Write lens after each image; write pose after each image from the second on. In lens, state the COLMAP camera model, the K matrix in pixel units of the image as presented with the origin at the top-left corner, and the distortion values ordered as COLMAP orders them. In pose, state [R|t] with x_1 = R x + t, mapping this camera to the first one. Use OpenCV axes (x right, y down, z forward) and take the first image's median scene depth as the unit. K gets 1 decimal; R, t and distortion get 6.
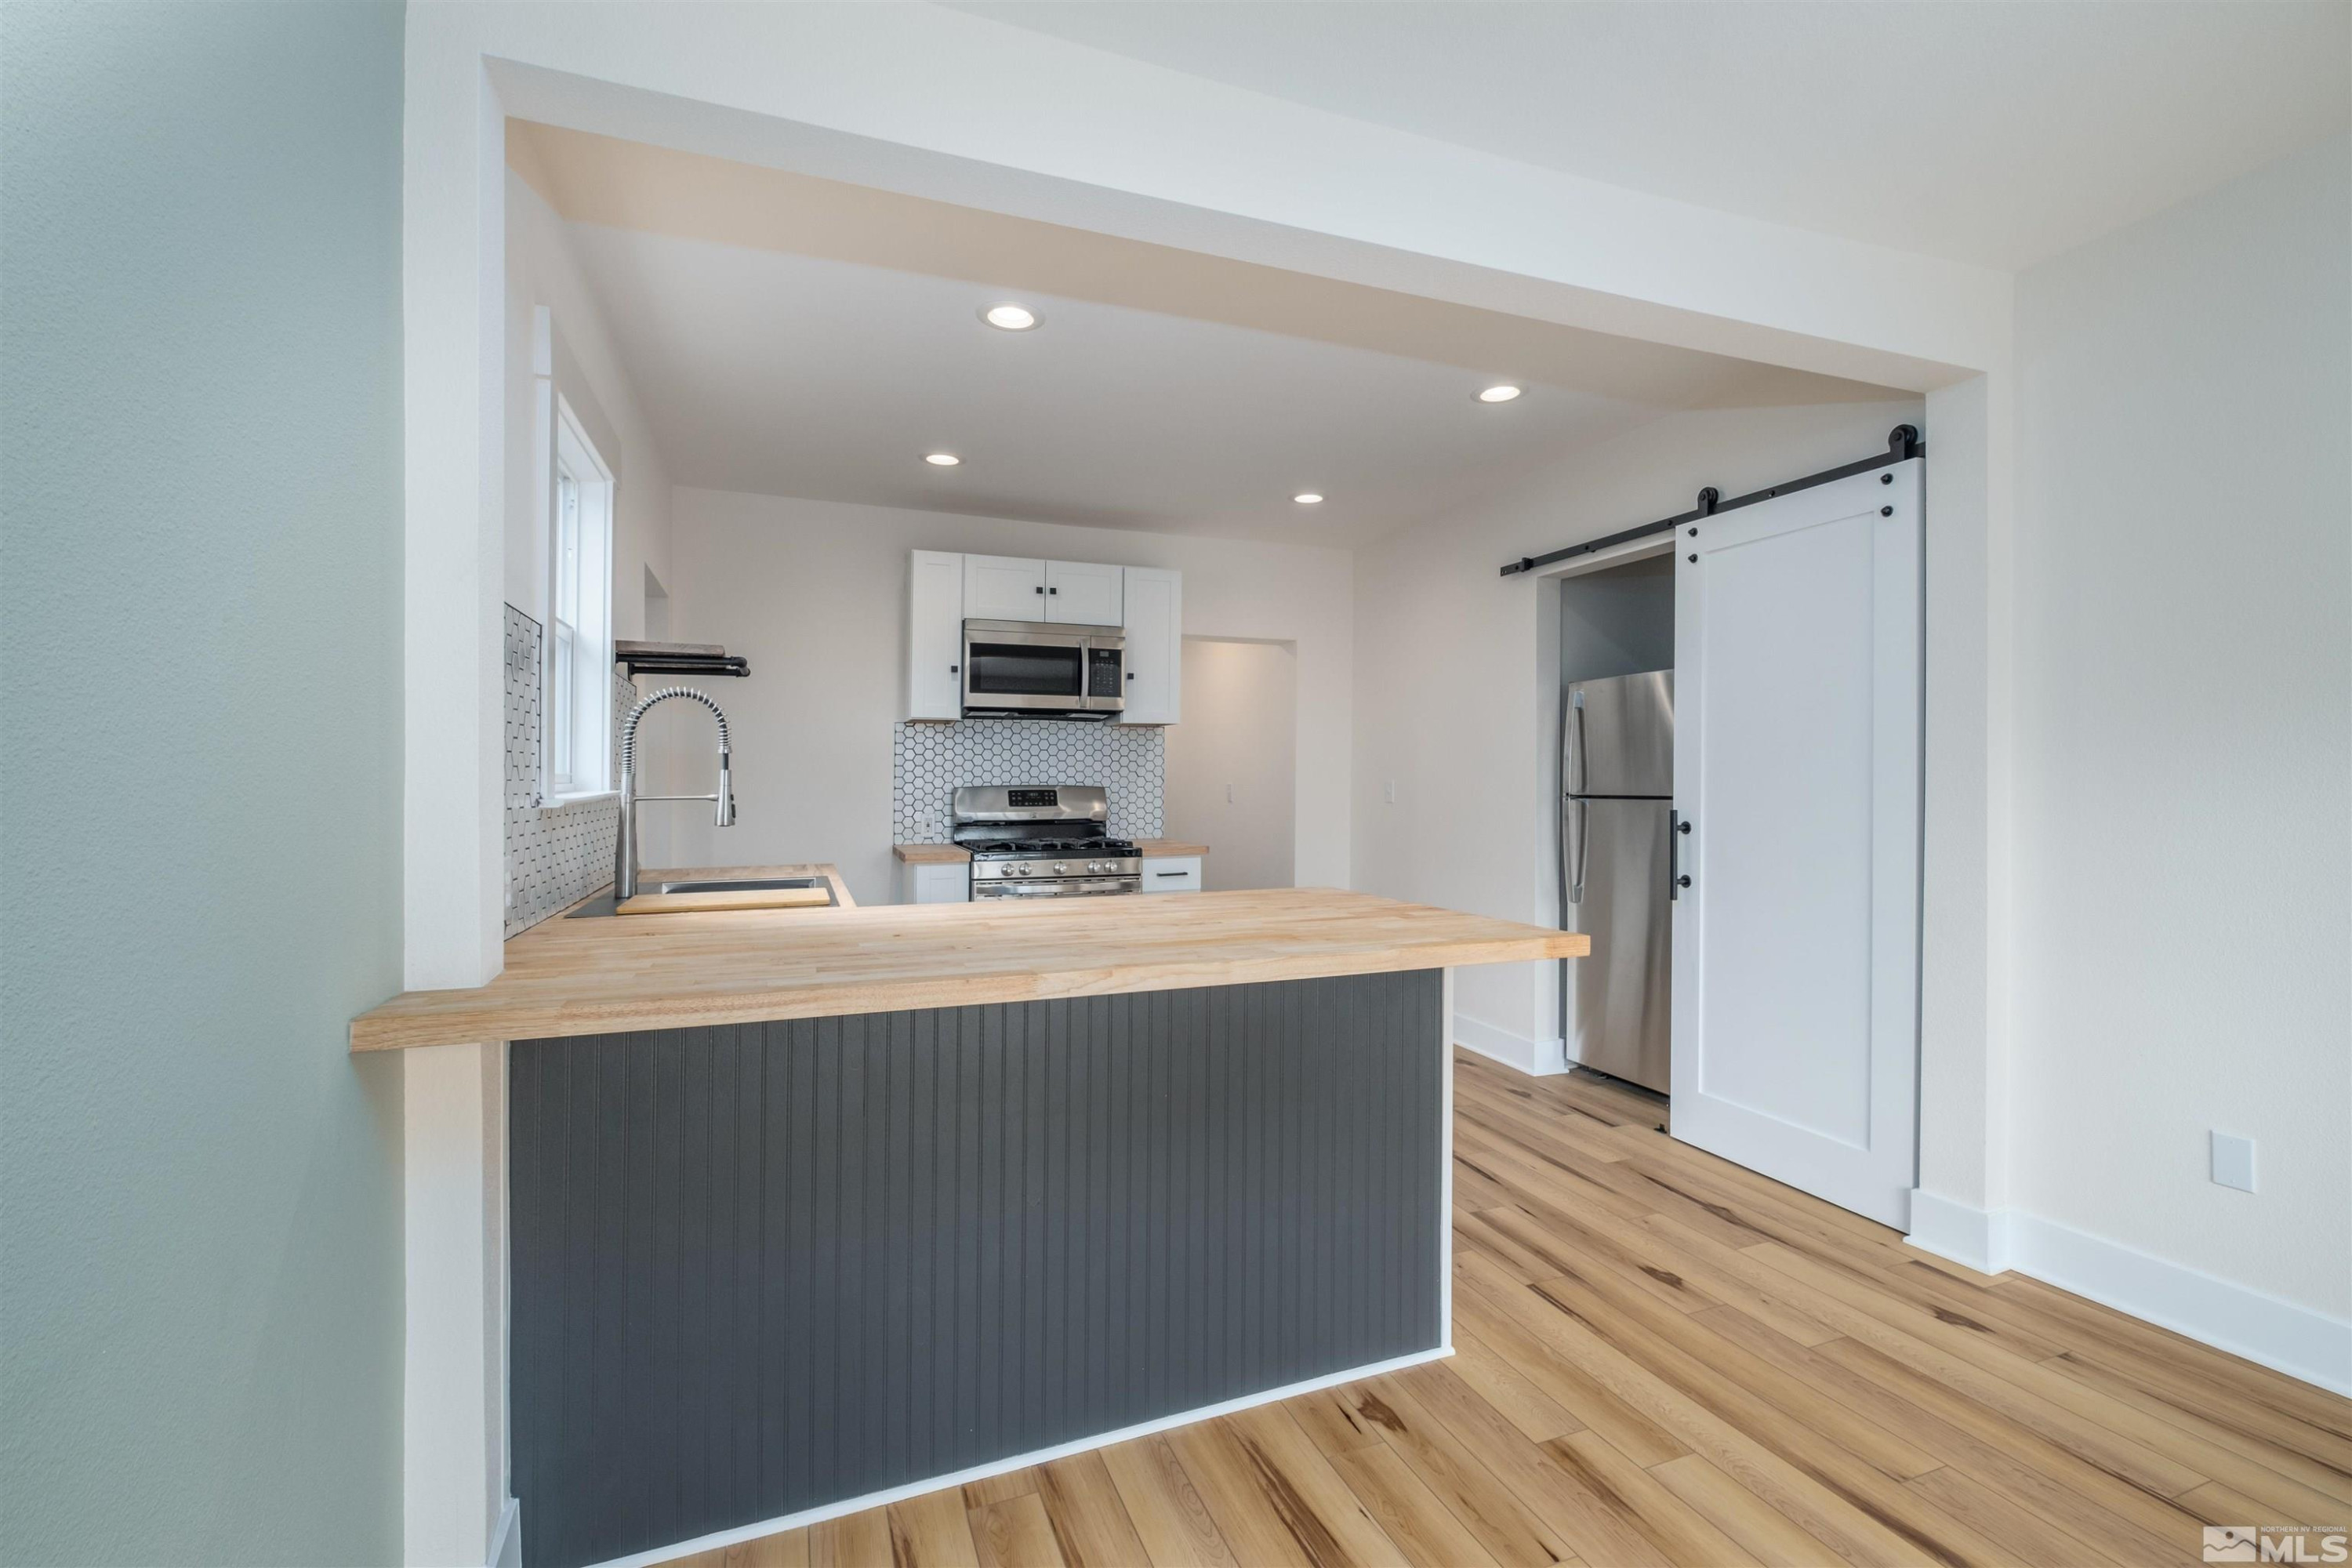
lens RADIAL K [[1025.5, 0, 1182.1], [0, 1025.5, 769.0], [0, 0, 1]] dist [-0.001510, -0.000103]
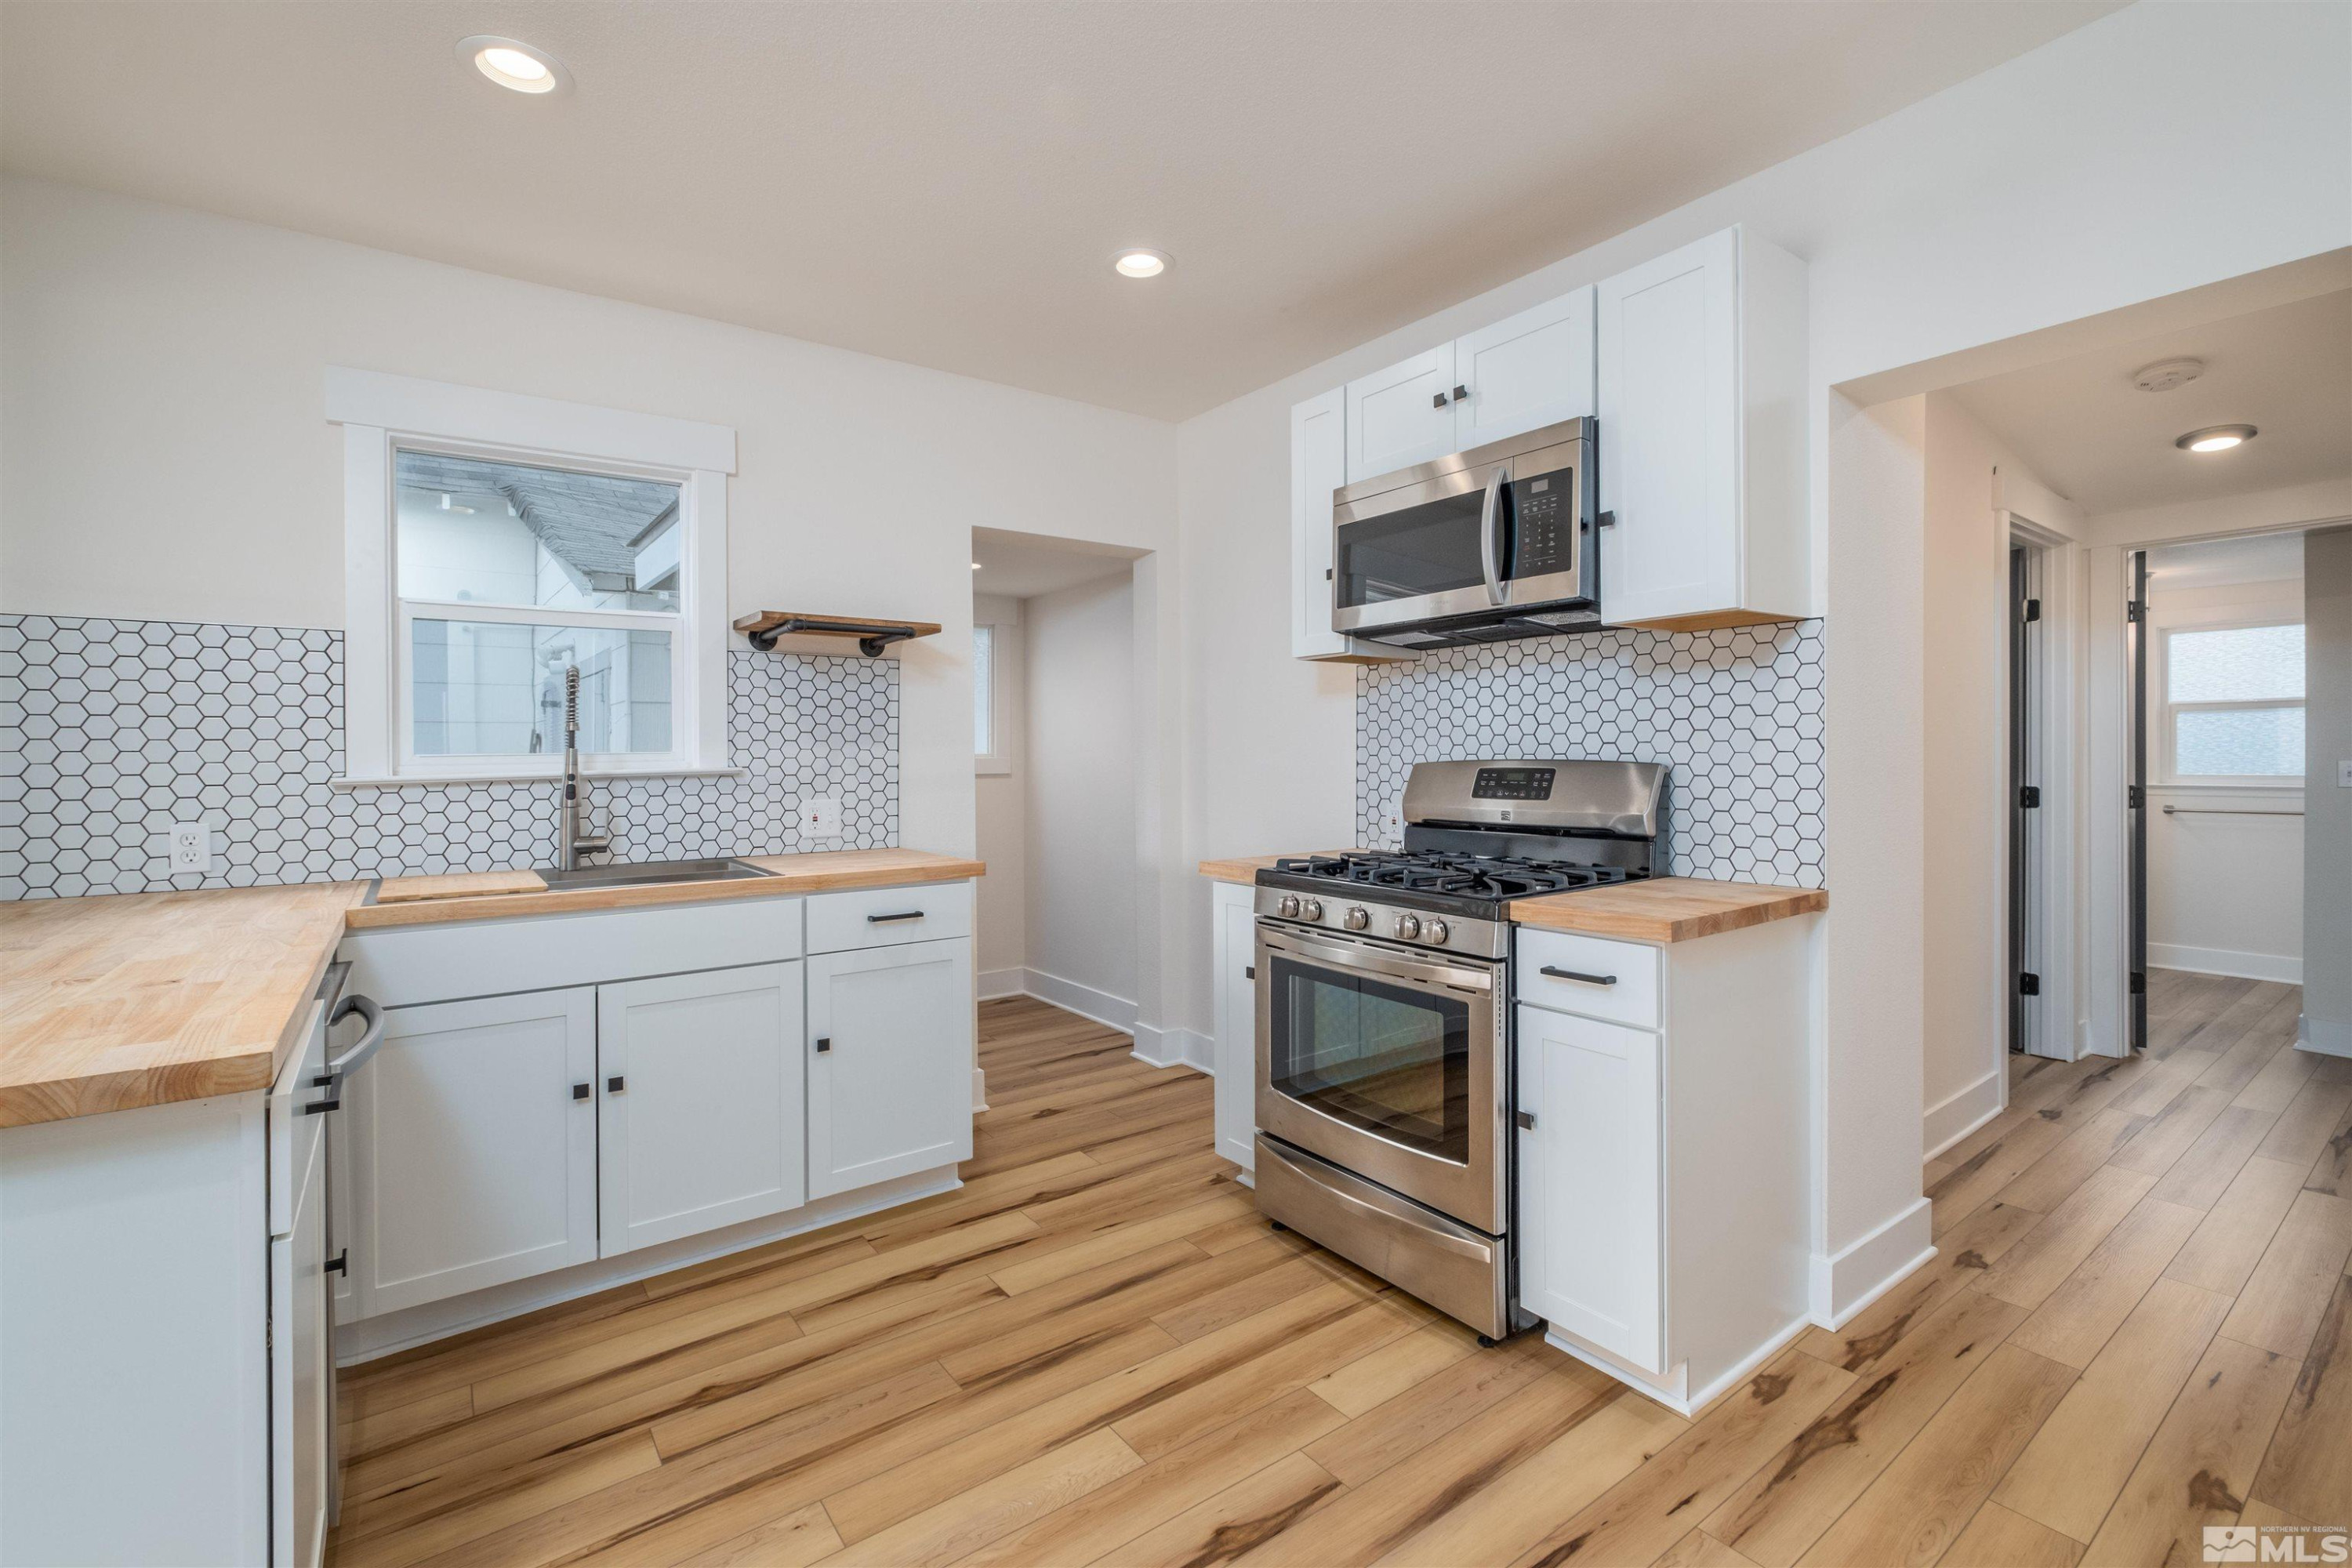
lens RADIAL K [[1025.5, 0, 1182.1], [0, 1025.5, 769.0], [0, 0, 1]] dist [-0.001510, -0.000103]
pose [[0.269990, 0.013084, -0.962774, 0.340722], [0.021259, 0.999583, 0.019546, 0.006664], [0.962628, -0.025745, 0.269599, 0.716502]]
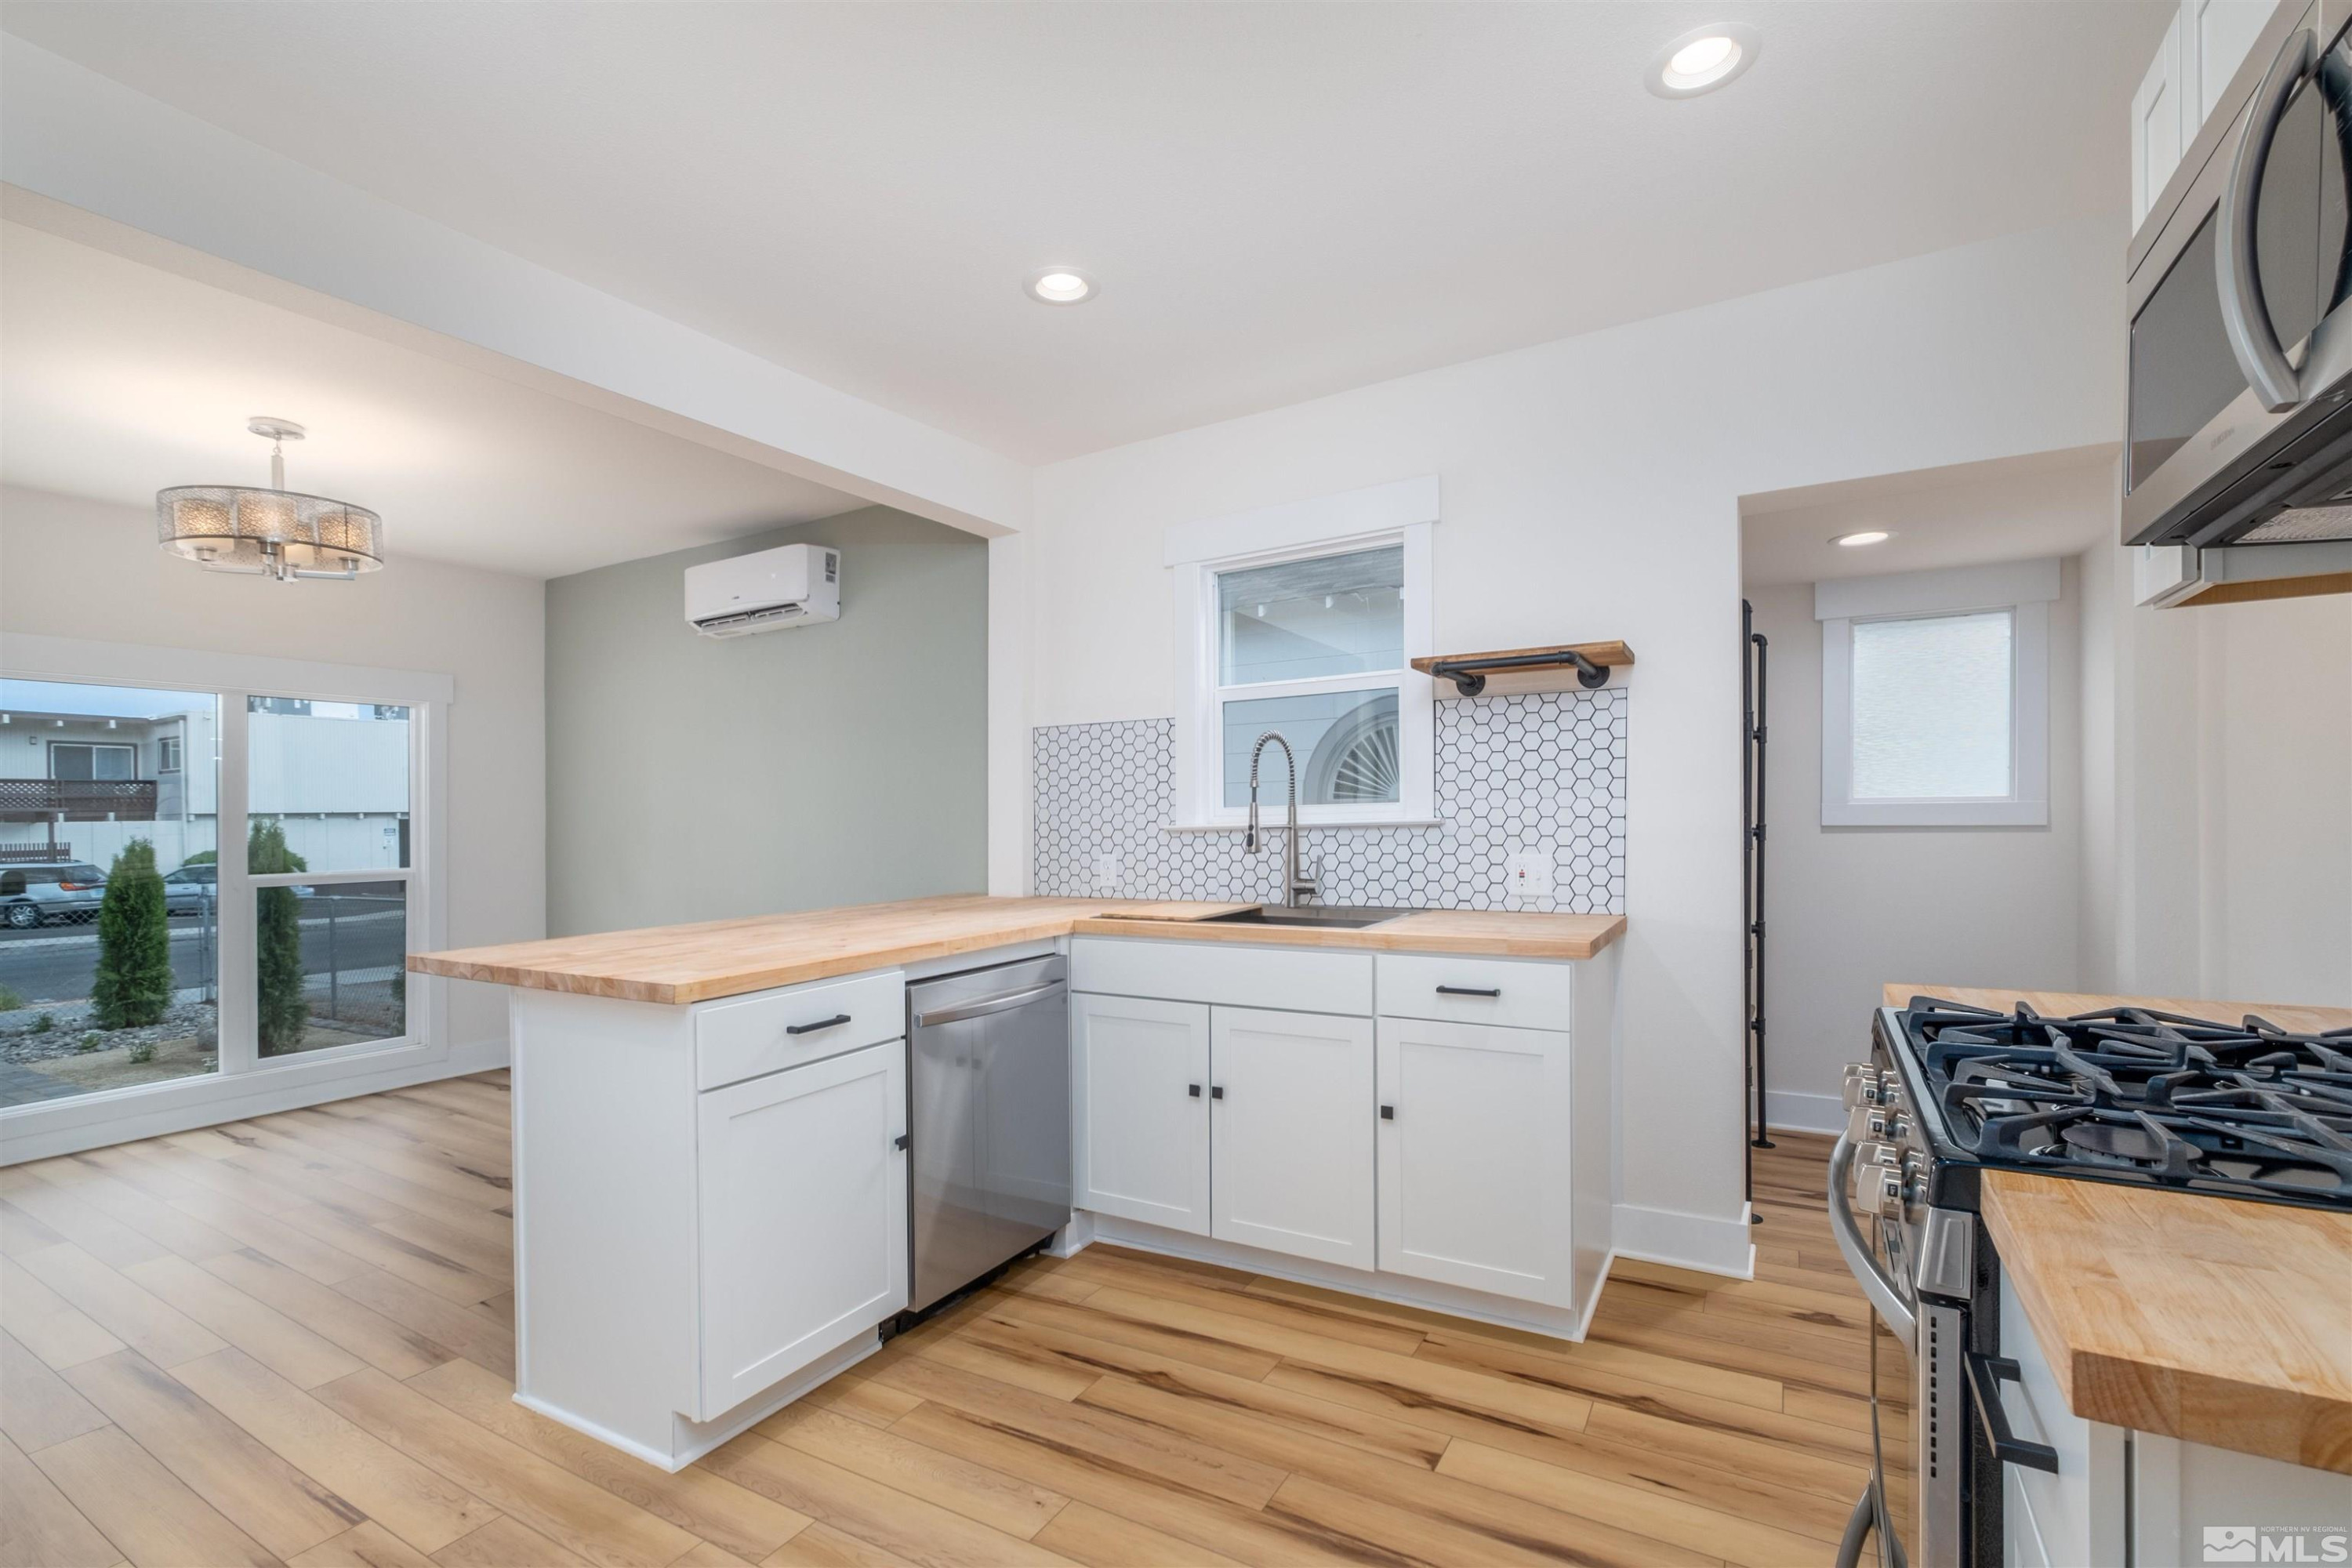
lens RADIAL K [[1051.6, 0, 1180.5], [0, 1051.6, 822.1], [0, 0, 1]] dist [-0.002299, -0.000104]
pose [[-0.775984, 0.020200, -0.630430, 0.181576], [0.027449, 0.999622, -0.001757, 0.011427], [0.630156, -0.018668, -0.776245, 1.021006]]
